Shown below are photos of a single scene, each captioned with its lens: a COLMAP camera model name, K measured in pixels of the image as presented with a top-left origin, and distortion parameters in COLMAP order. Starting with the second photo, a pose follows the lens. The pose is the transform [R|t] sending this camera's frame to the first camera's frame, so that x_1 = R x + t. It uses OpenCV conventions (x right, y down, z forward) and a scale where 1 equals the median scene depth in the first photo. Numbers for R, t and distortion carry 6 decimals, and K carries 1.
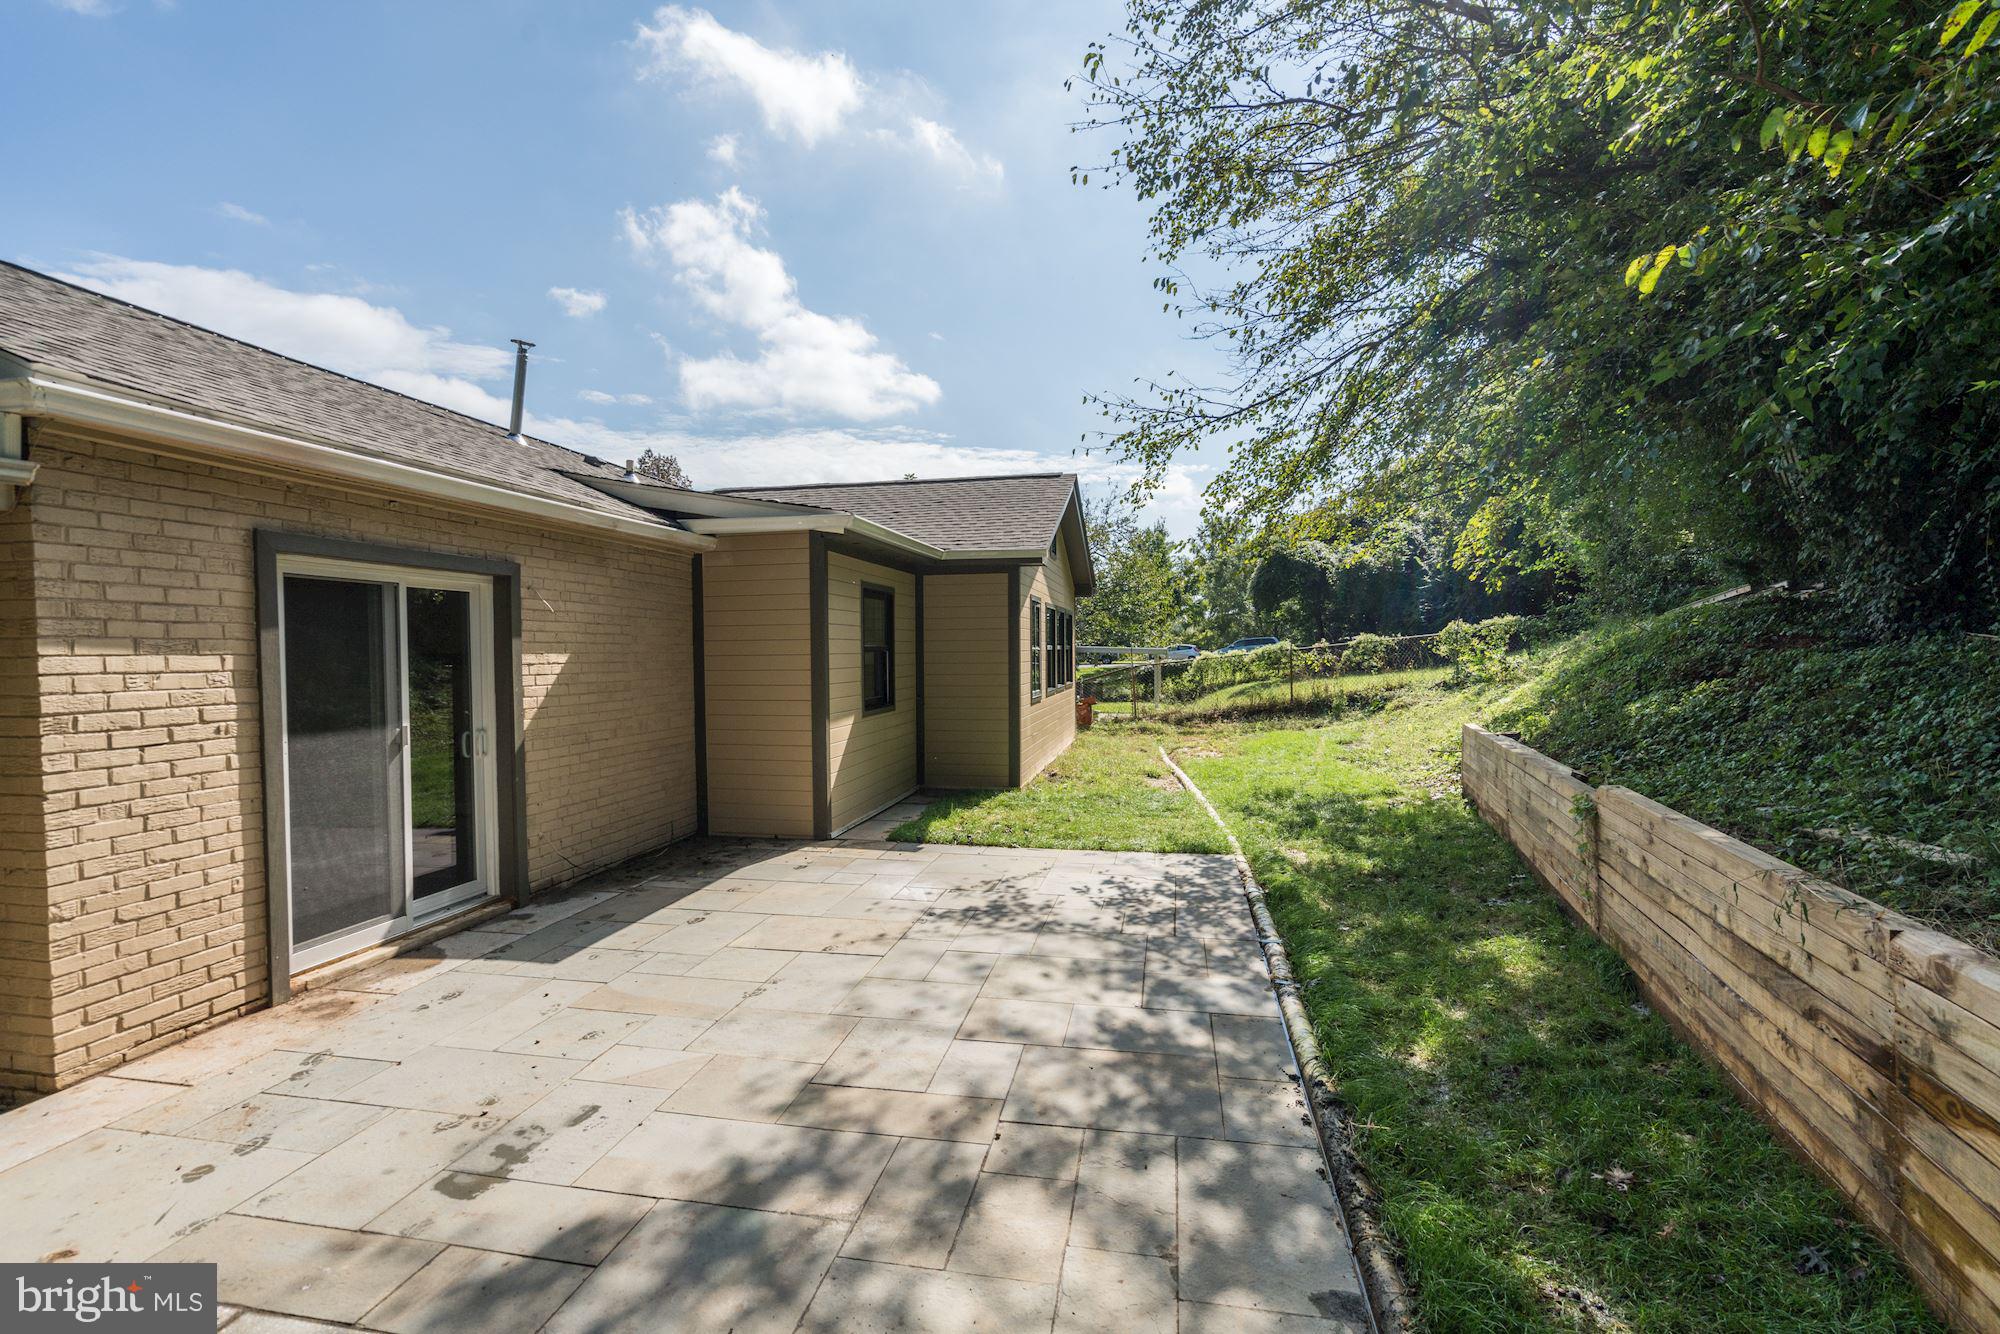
lens RADIAL K [[884.7, 0, 974.9], [0, 884.7, 675.4], [0, 0, 1]] dist [-0.005138, 0.000510]
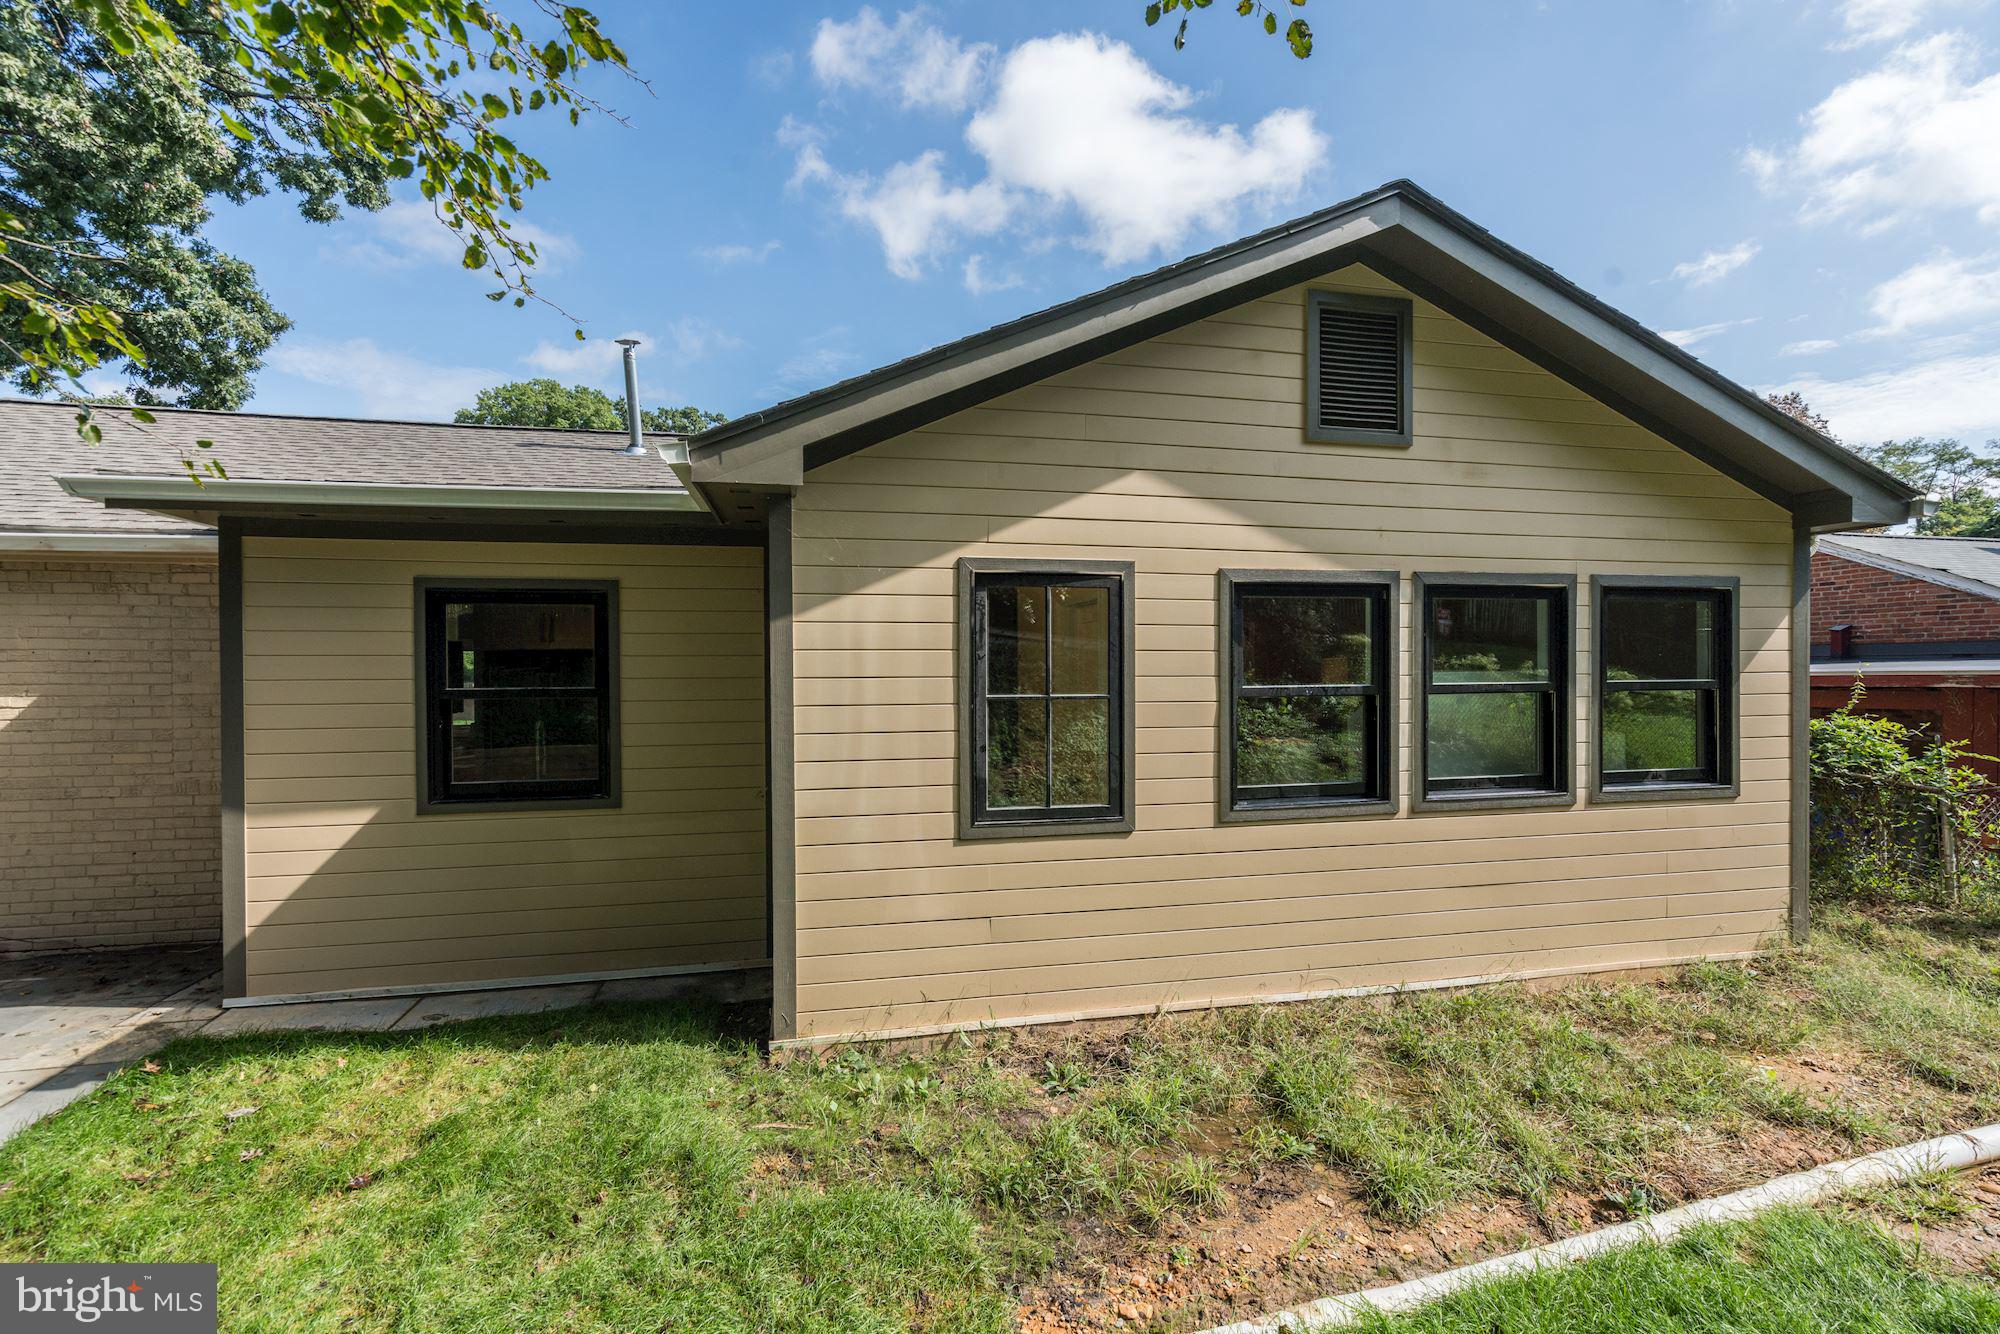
lens RADIAL K [[884.1, 0, 1000.0], [0, 884.1, 667.0], [0, 0, 1]] dist [0.001024, 0.000066]
pose [[0.420250, 0.010995, -0.907342, 0.919814], [-0.025649, 0.999671, 0.000234, -0.096674], [0.907046, 0.023174, 0.420394, 1.830720]]
